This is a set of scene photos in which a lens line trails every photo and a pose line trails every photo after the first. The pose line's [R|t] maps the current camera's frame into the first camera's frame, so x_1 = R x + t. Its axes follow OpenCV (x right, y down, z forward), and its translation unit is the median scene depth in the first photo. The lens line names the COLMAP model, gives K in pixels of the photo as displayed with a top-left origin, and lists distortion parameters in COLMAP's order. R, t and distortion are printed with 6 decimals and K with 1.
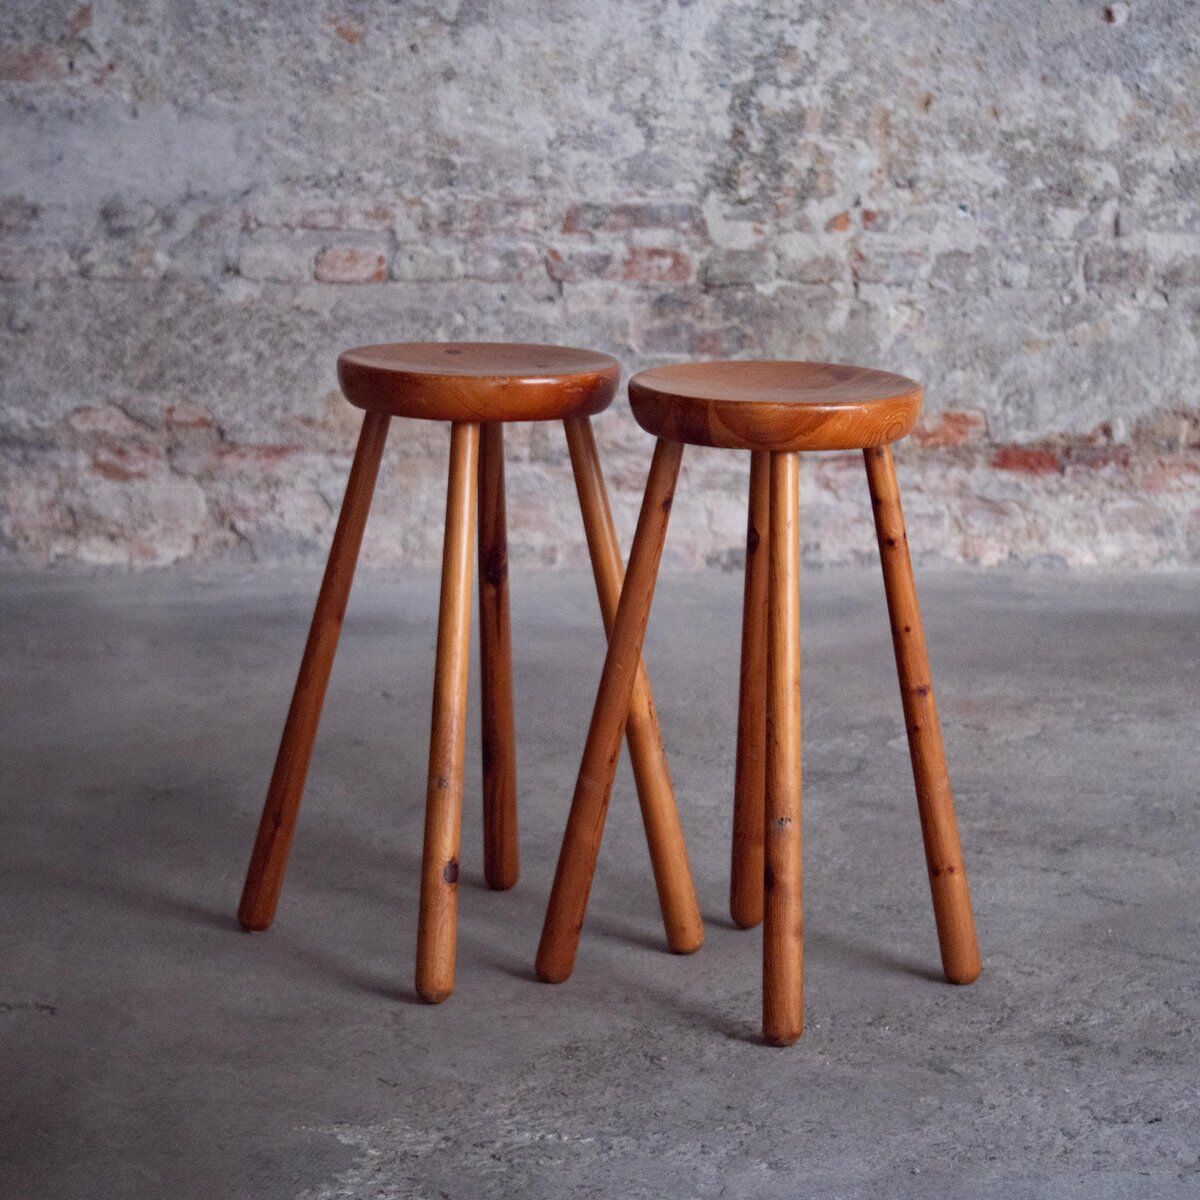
lens RADIAL K [[4390.5, 0, 601.2], [0, 4390.5, 592.9], [0, 0, 1]] dist [0.038580, 0.000000]
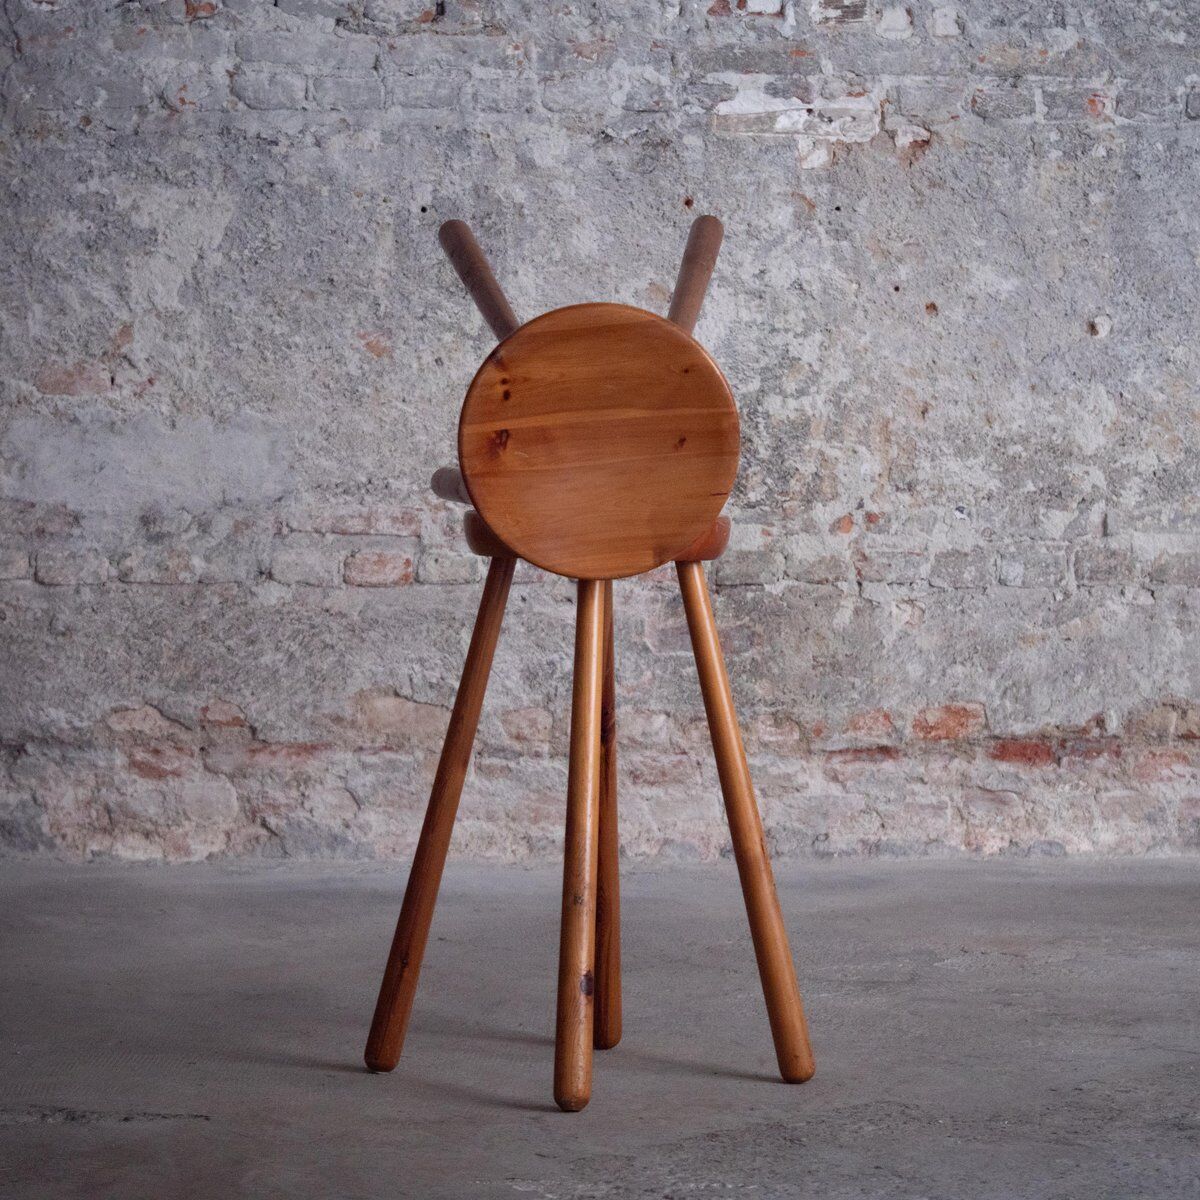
lens RADIAL K [[4390.5, 0, 596.1], [0, 4390.5, 603.9], [0, 0, 1]] dist [0.038580, 0.000000]
pose [[0.998783, -0.008784, 0.048537, -0.056146], [0.015791, 0.989169, -0.145931, 0.087116], [-0.046730, 0.146520, 0.988103, -0.034066]]
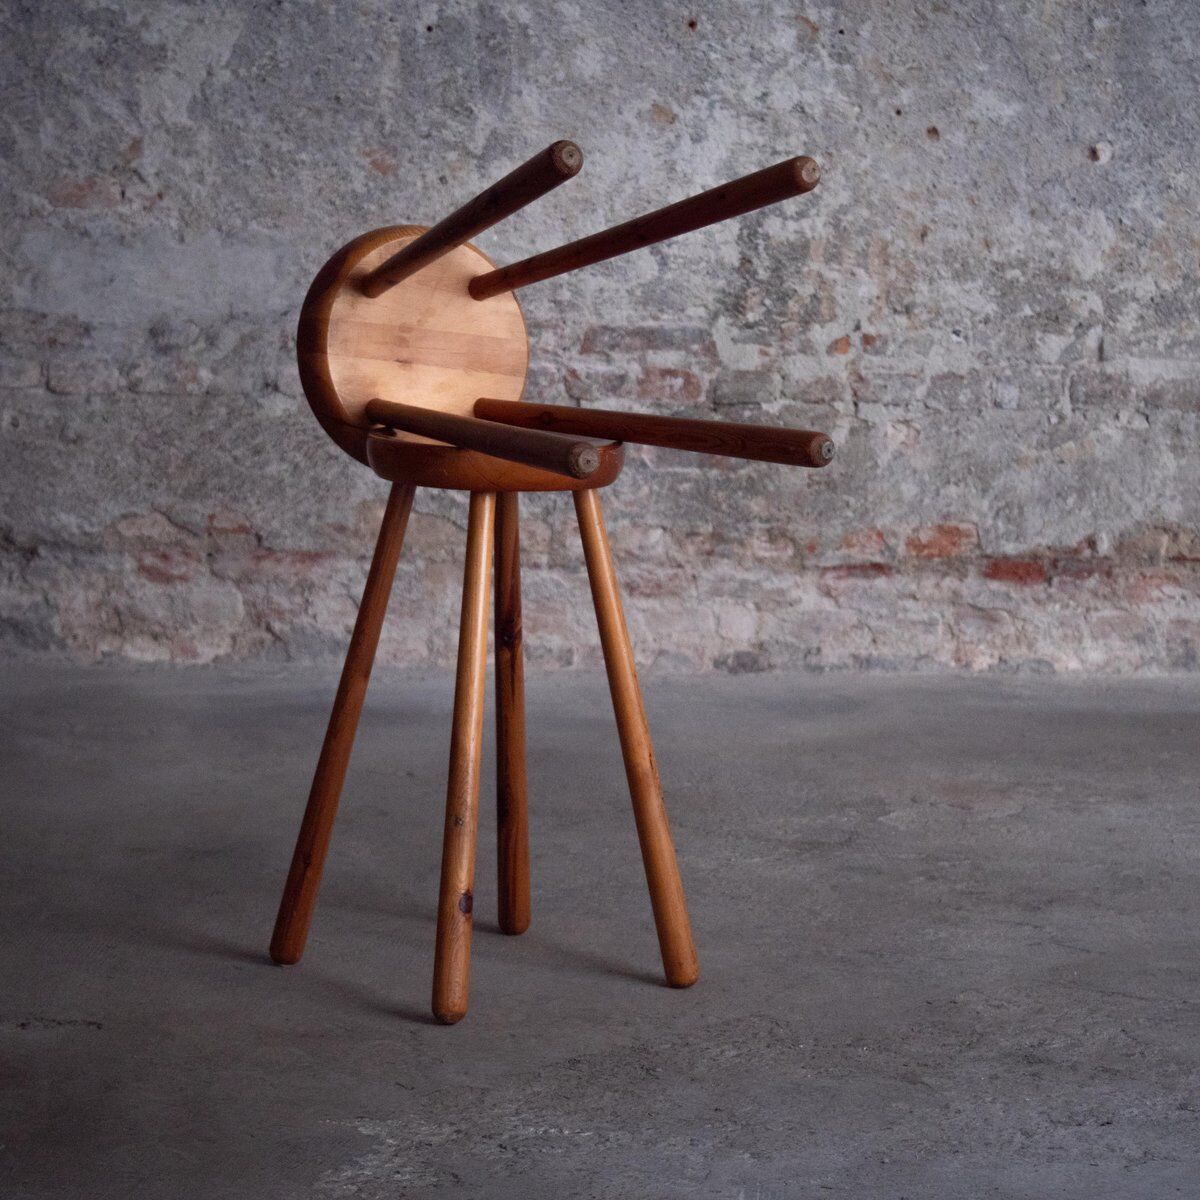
lens RADIAL K [[4390.5, 0, 598.9], [0, 4390.5, 599.3], [0, 0, 1]] dist [0.038580, 0.000000]
pose [[0.999934, 0.007678, -0.008586, 0.005212], [-0.008052, 0.998979, -0.044446, 0.025025], [0.008236, 0.044512, 0.998975, -0.062844]]
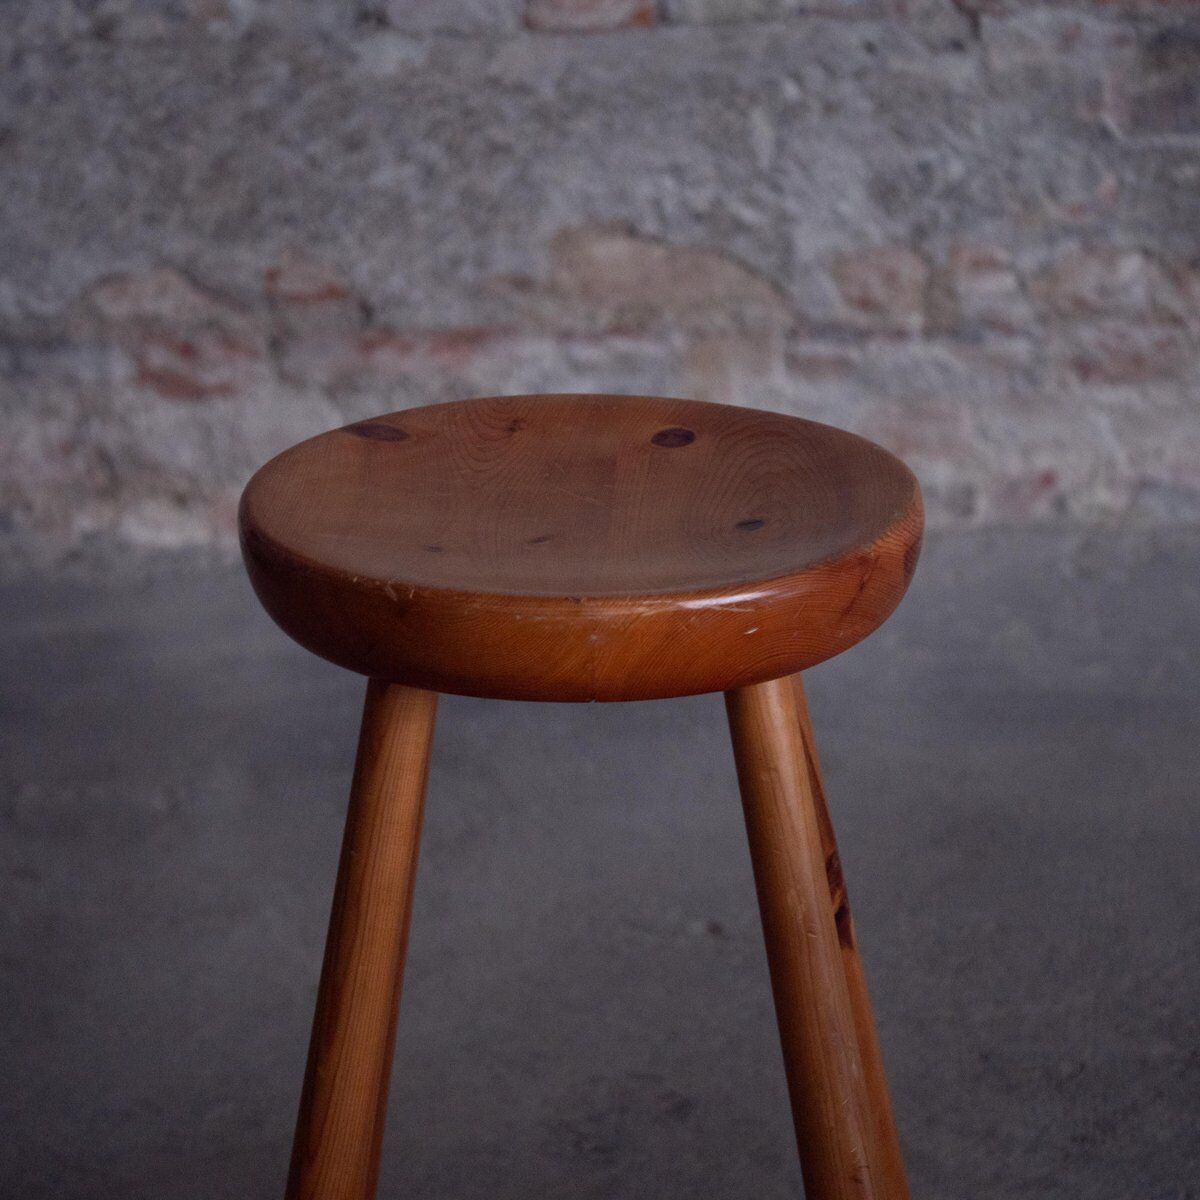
lens RADIAL K [[4390.5, 0, 633.8], [0, 4390.5, 579.2], [0, 0, 1]] dist [0.038580, 0.000000]
pose [[0.998964, -0.033808, -0.030450, -0.037445], [0.037780, 0.989281, 0.141051, -0.080176], [0.025355, -0.142056, 0.989534, 0.452048]]
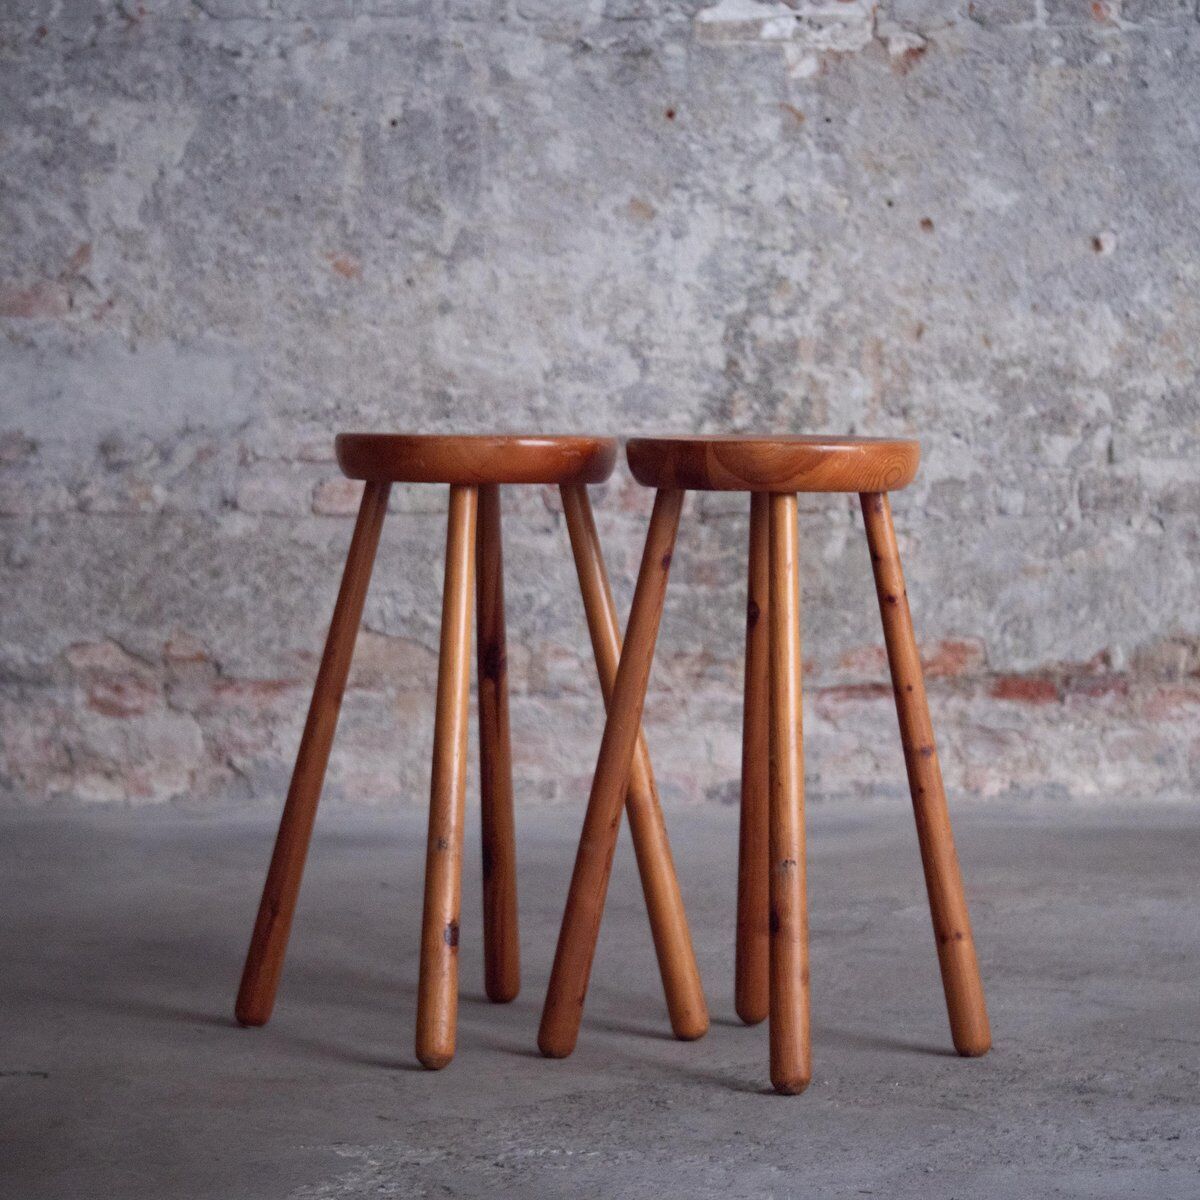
lens RADIAL K [[4390.5, 0, 599.2], [0, 4390.5, 585.6], [0, 0, 1]] dist [0.038580, 0.000000]
pose [[0.999953, -0.009655, 0.001139, -0.000952], [0.009720, 0.990488, -0.137257, 0.083463], [0.000197, 0.137262, 0.990535, 0.009129]]
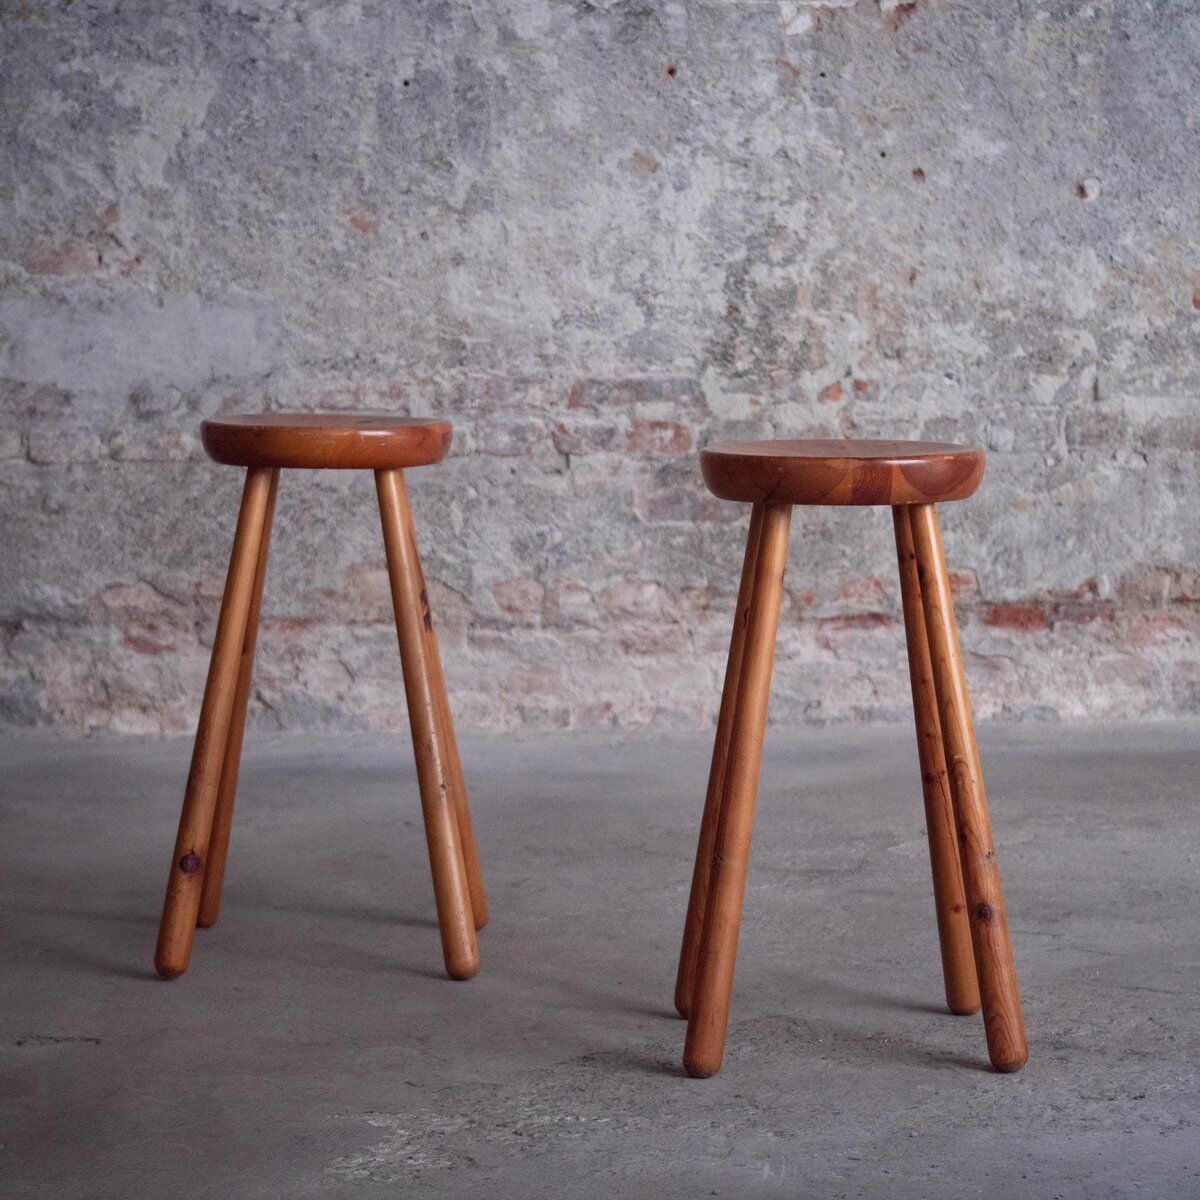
lens RADIAL K [[4390.5, 0, 598.2], [0, 4390.5, 621.7], [0, 0, 1]] dist [0.038580, 0.000000]
pose [[0.999760, -0.021475, -0.004234, 0.001636], [0.021026, 0.995991, -0.086948, 0.060529], [0.006084, 0.086838, 0.996204, -0.042694]]
